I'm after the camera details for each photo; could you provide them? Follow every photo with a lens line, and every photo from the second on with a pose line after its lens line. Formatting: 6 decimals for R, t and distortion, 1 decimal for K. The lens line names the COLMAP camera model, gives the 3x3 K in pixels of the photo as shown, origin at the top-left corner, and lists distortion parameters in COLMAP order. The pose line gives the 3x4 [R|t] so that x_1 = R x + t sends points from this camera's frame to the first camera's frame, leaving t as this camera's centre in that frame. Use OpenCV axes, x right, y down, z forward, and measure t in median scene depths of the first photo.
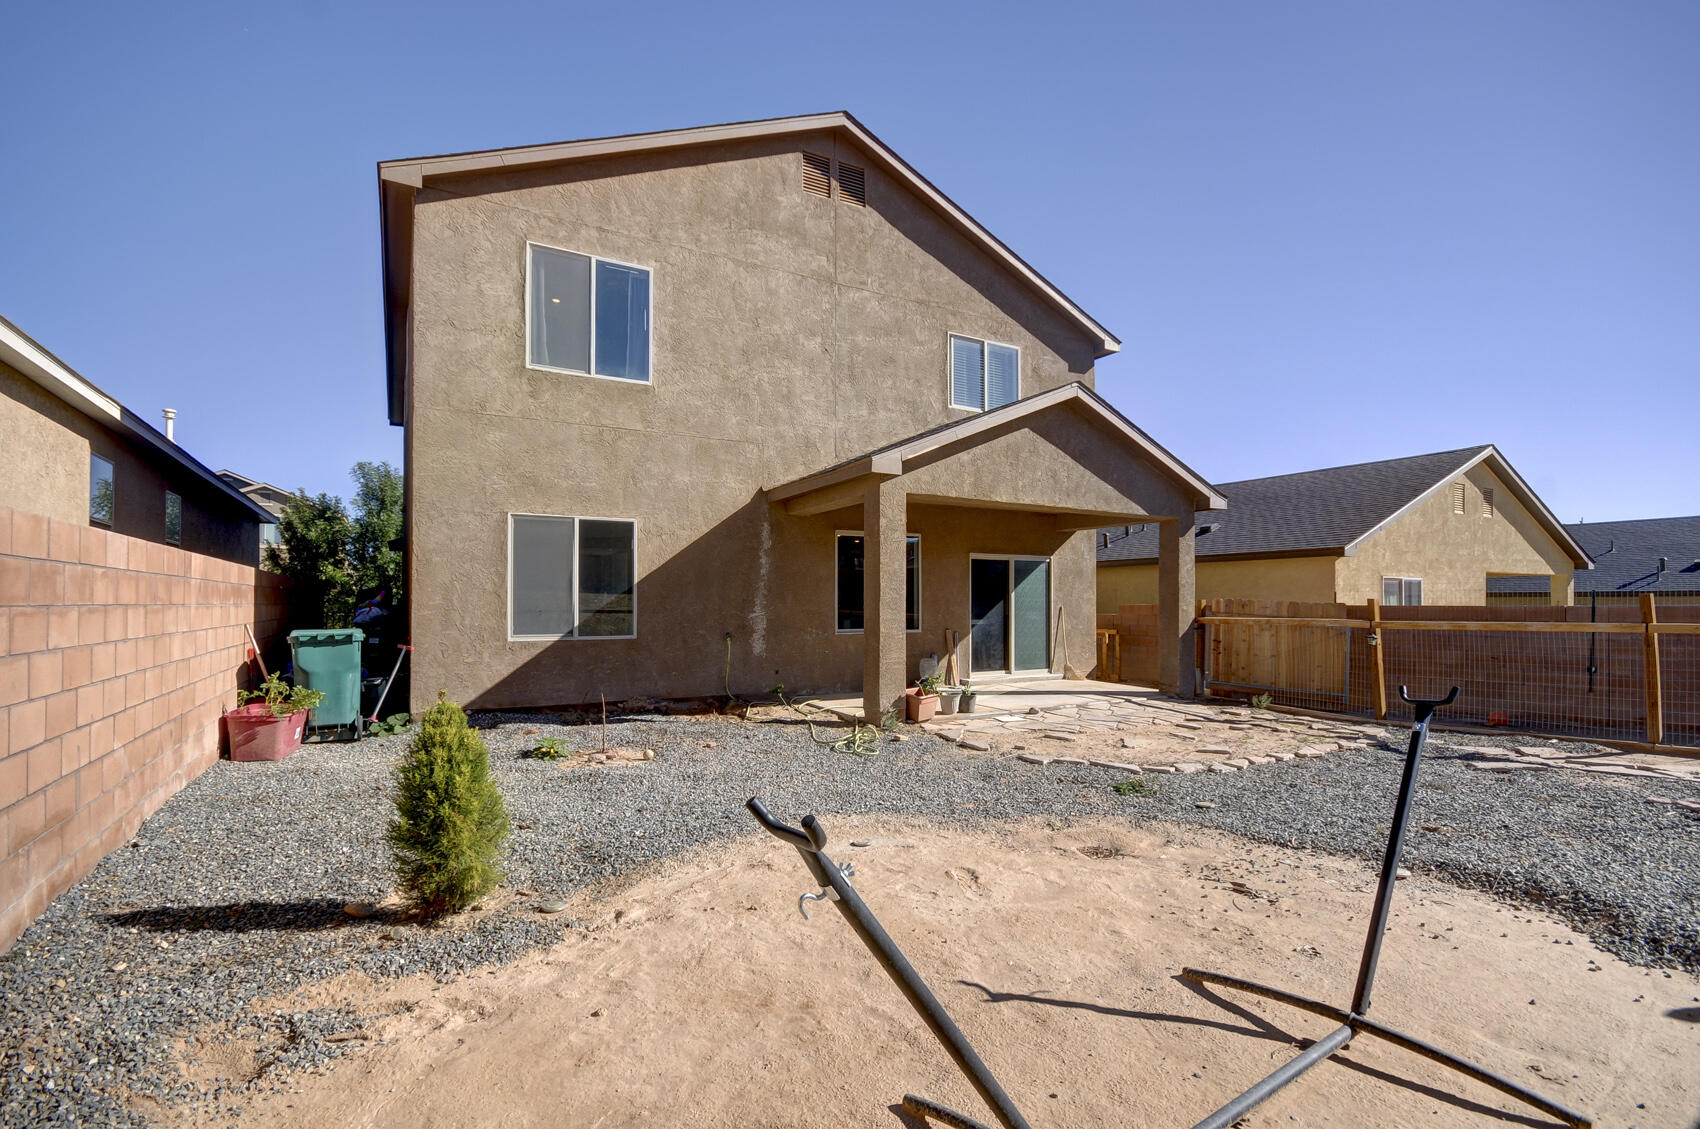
lens RADIAL K [[768.1, 0, 851.8], [0, 768.1, 574.1], [0, 0, 1]] dist [-0.001572, -0.000041]
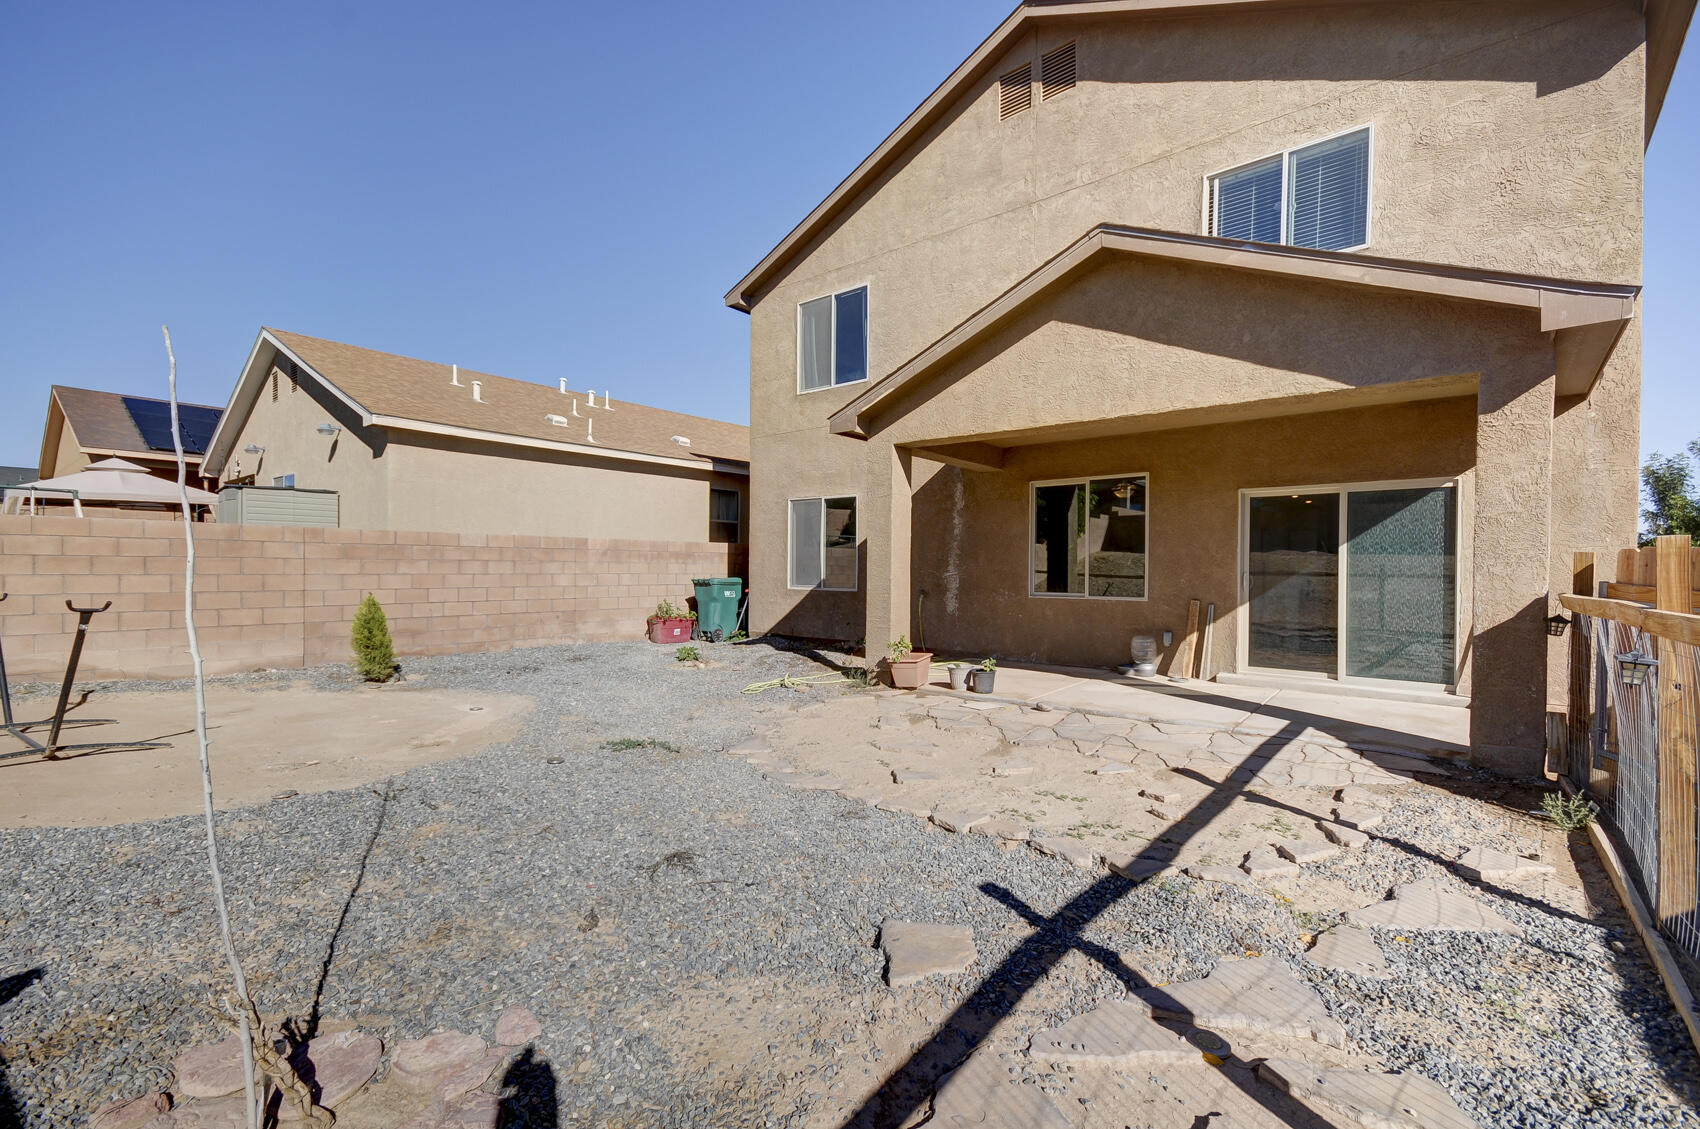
lens RADIAL K [[748.1, 0, 850.0], [0, 748.1, 564.5], [0, 0, 1]] dist [0.003387, 0.000264]
pose [[0.336905, -0.000380, -0.941538, 0.769339], [0.026438, 0.999609, 0.009057, 0.027247], [0.941167, -0.027944, 0.336784, 0.532771]]
